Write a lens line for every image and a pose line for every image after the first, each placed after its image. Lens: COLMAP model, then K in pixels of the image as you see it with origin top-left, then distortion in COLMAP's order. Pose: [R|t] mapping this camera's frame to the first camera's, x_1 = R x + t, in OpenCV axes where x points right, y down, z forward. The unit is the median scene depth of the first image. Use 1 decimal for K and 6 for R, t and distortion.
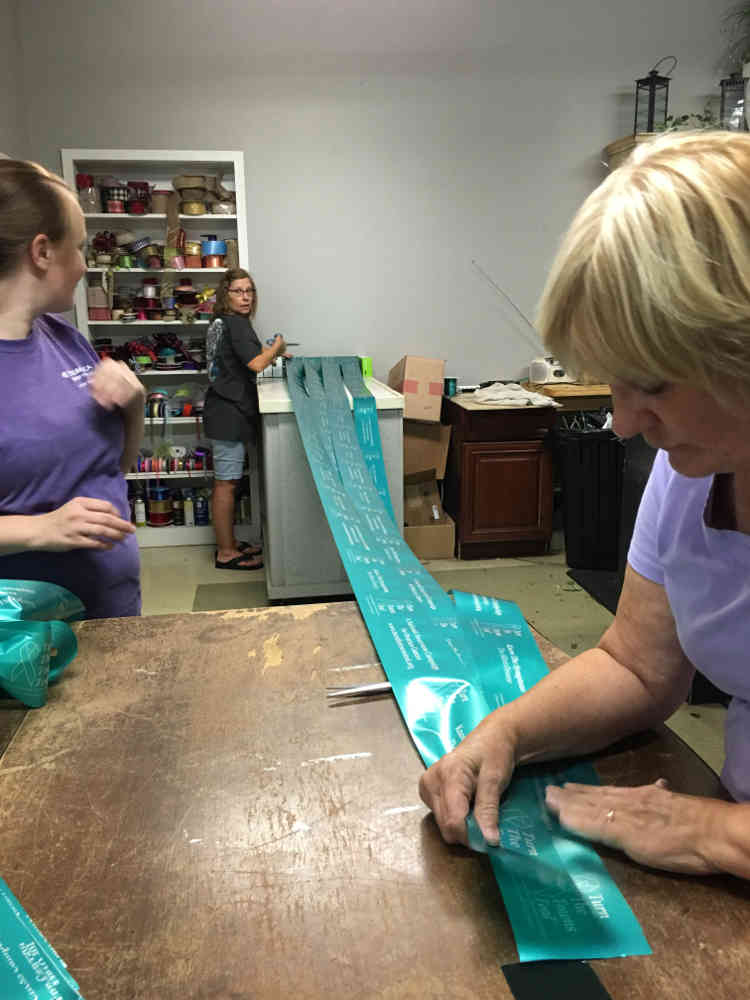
lens RADIAL K [[847.8, 0, 375.0], [0, 847.8, 500.0], [0, 0, 1]] dist [0.059065, -0.101084]
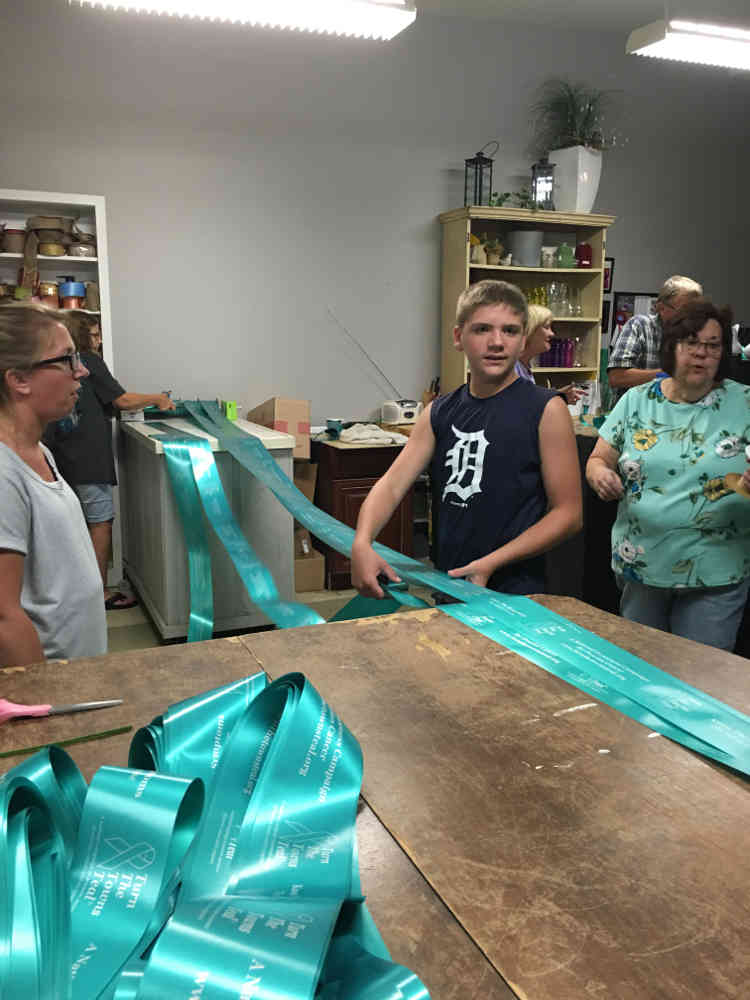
lens RADIAL K [[847.8, 0, 375.0], [0, 847.8, 500.0], [0, 0, 1]] dist [0.059065, -0.101084]
pose [[0.961198, -0.029420, 0.274286, -0.134496], [0.042493, 0.998220, -0.041840, 0.004975], [-0.272567, 0.051872, 0.960738, -0.036966]]
